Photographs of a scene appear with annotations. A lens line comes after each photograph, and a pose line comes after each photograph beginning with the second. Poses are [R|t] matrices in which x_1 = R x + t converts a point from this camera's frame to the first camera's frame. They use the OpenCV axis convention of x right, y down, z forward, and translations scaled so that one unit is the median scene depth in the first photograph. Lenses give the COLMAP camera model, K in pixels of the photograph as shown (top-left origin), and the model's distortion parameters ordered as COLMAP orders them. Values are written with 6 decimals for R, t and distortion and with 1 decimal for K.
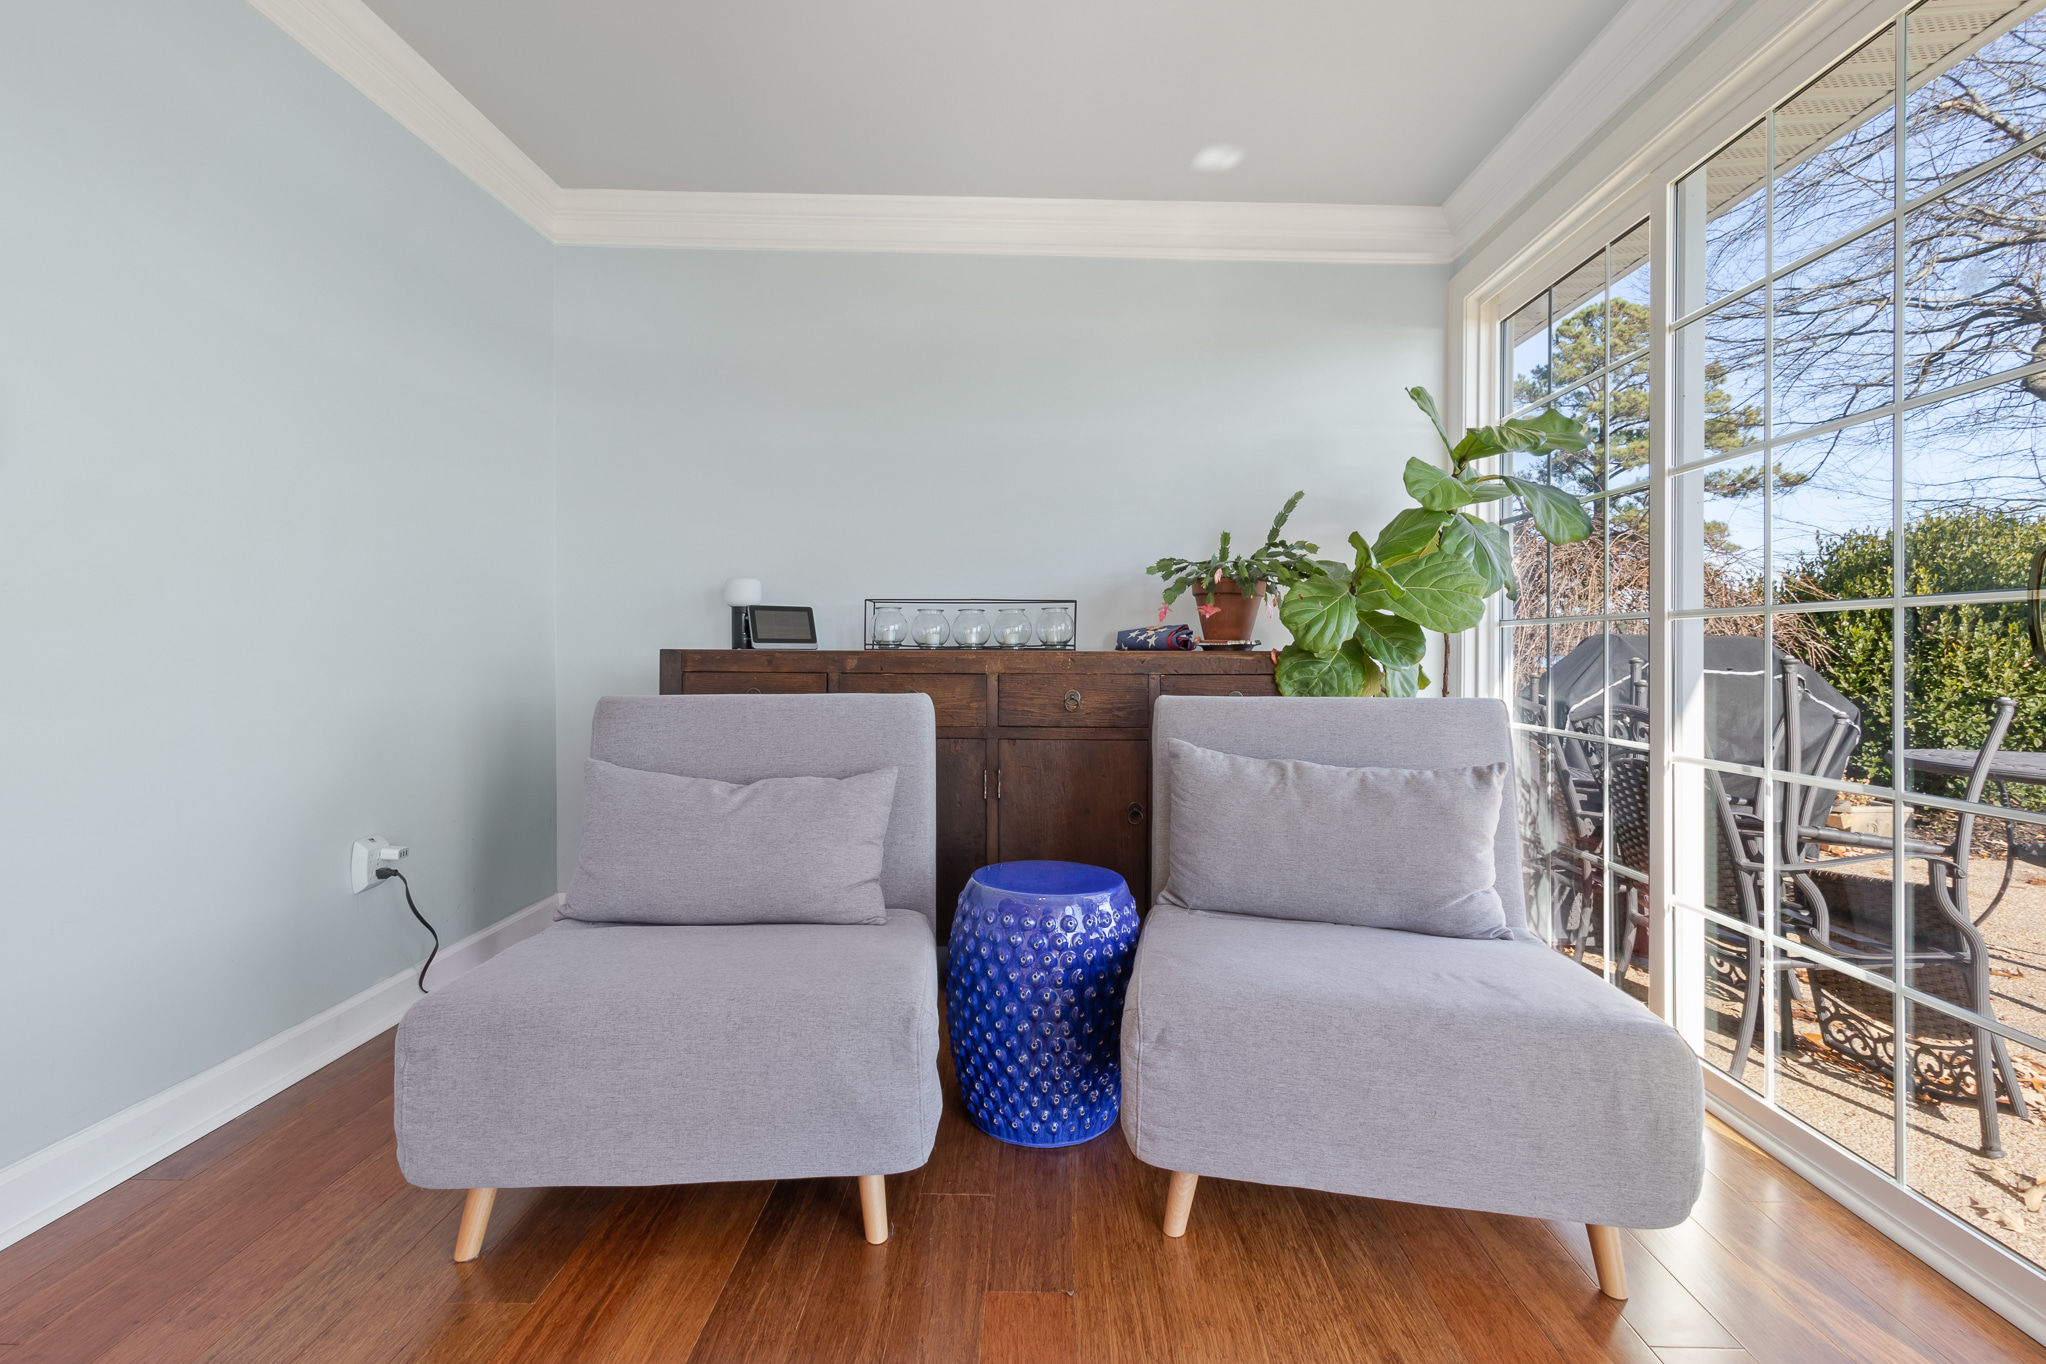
lens RADIAL K [[961.1, 0, 1019.7], [0, 961.1, 655.5], [0, 0, 1]] dist [0.003575, 0.002293]
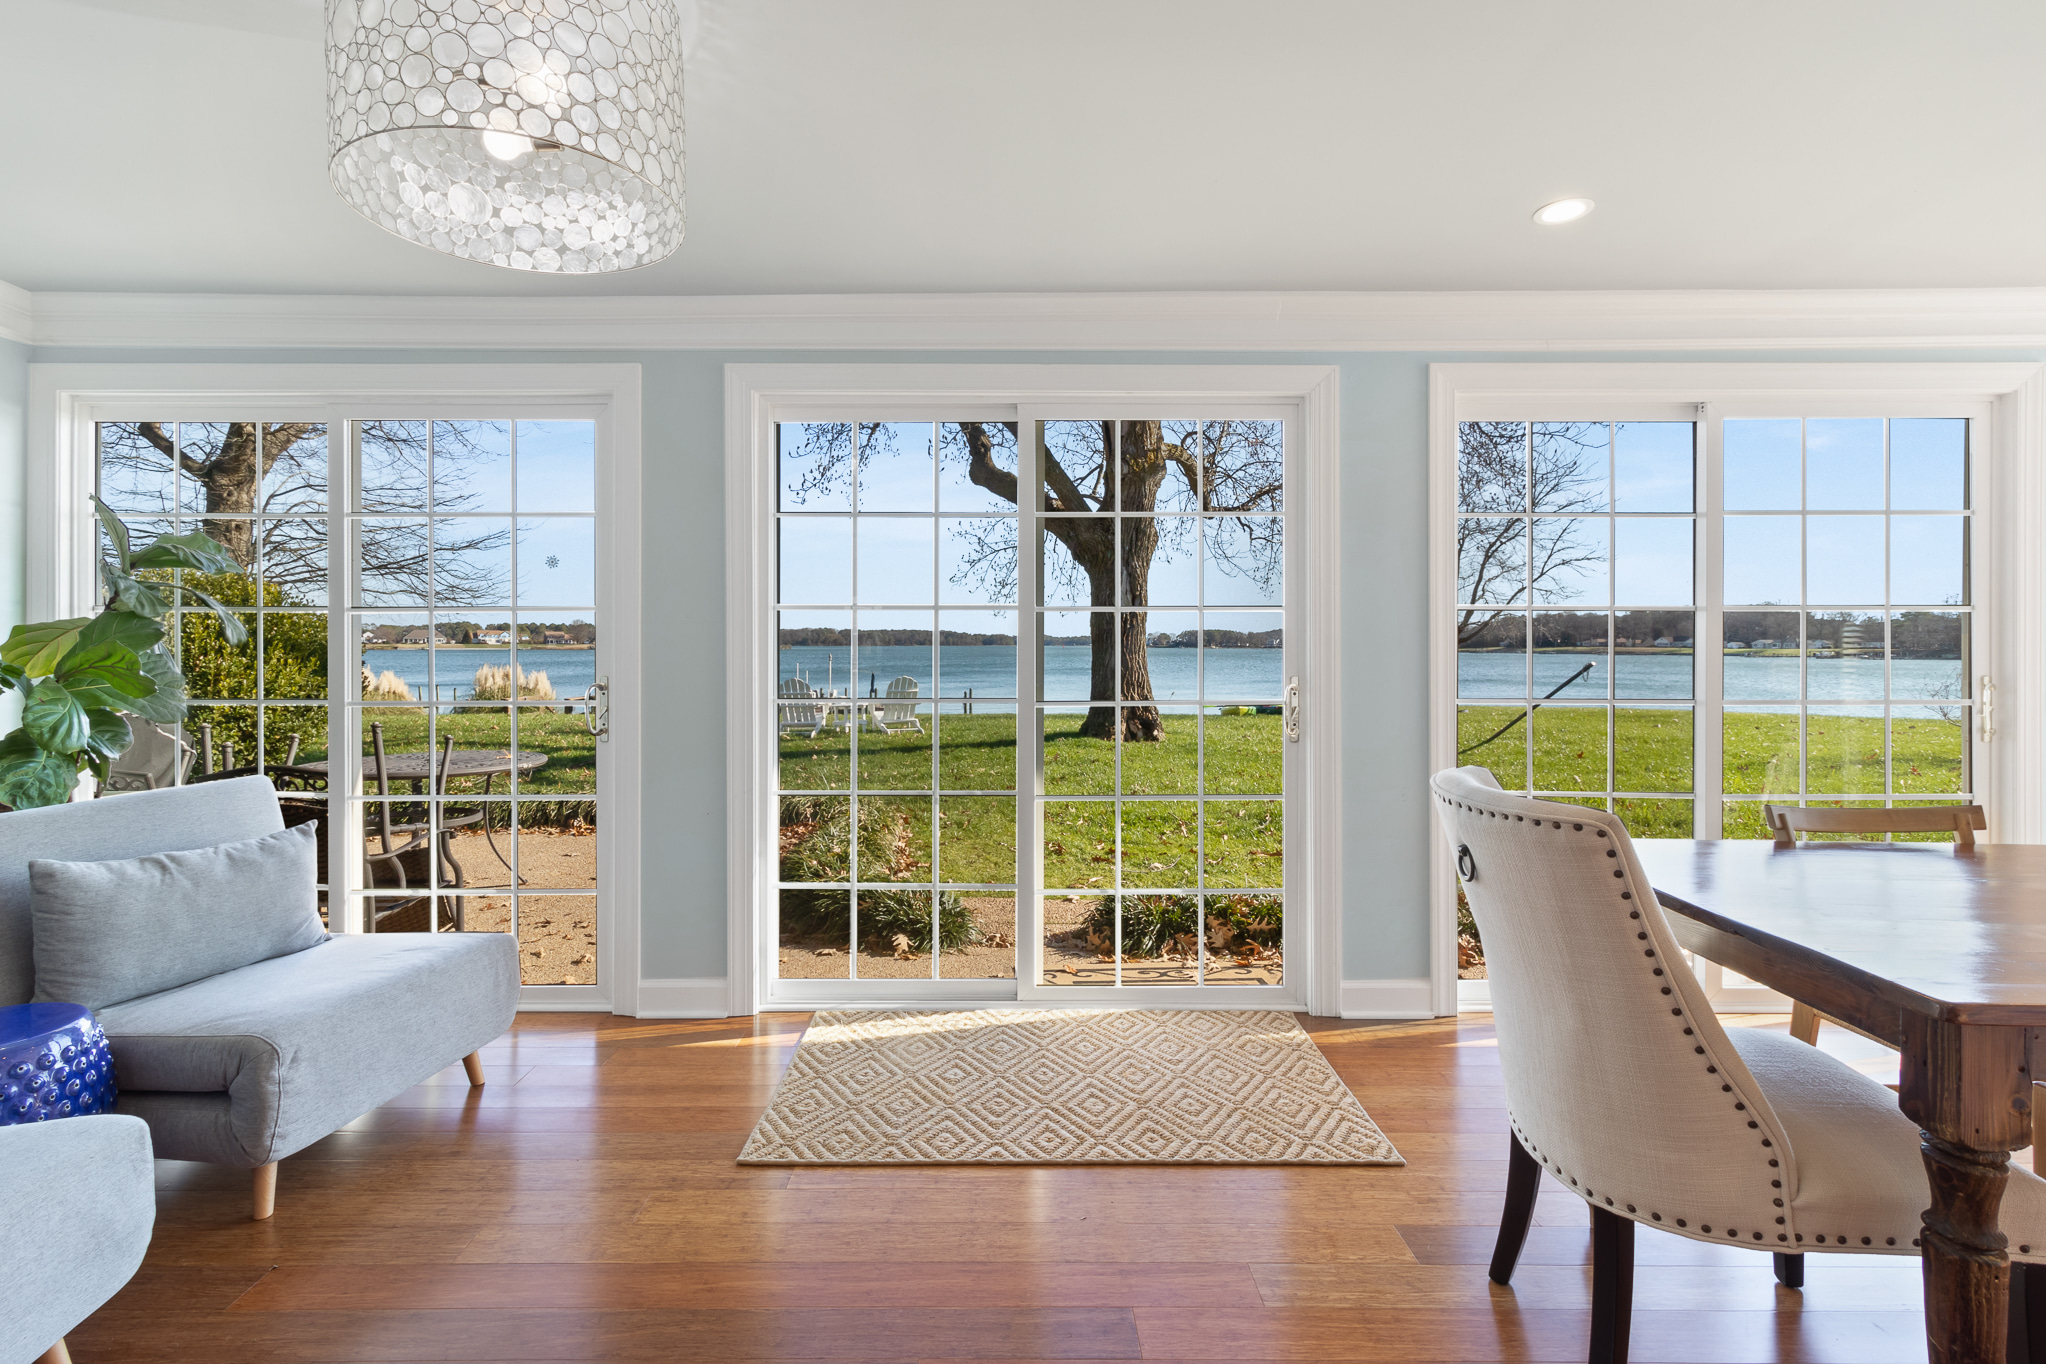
lens RADIAL K [[961.1, 0, 1025.9], [0, 961.1, 667.1], [0, 0, 1]] dist [0.003575, 0.002293]
pose [[-0.049749, -0.021759, 0.998525, -0.960537], [-0.000264, 0.999763, 0.021773, -0.145865], [-0.998762, 0.000819, -0.049742, 0.016387]]
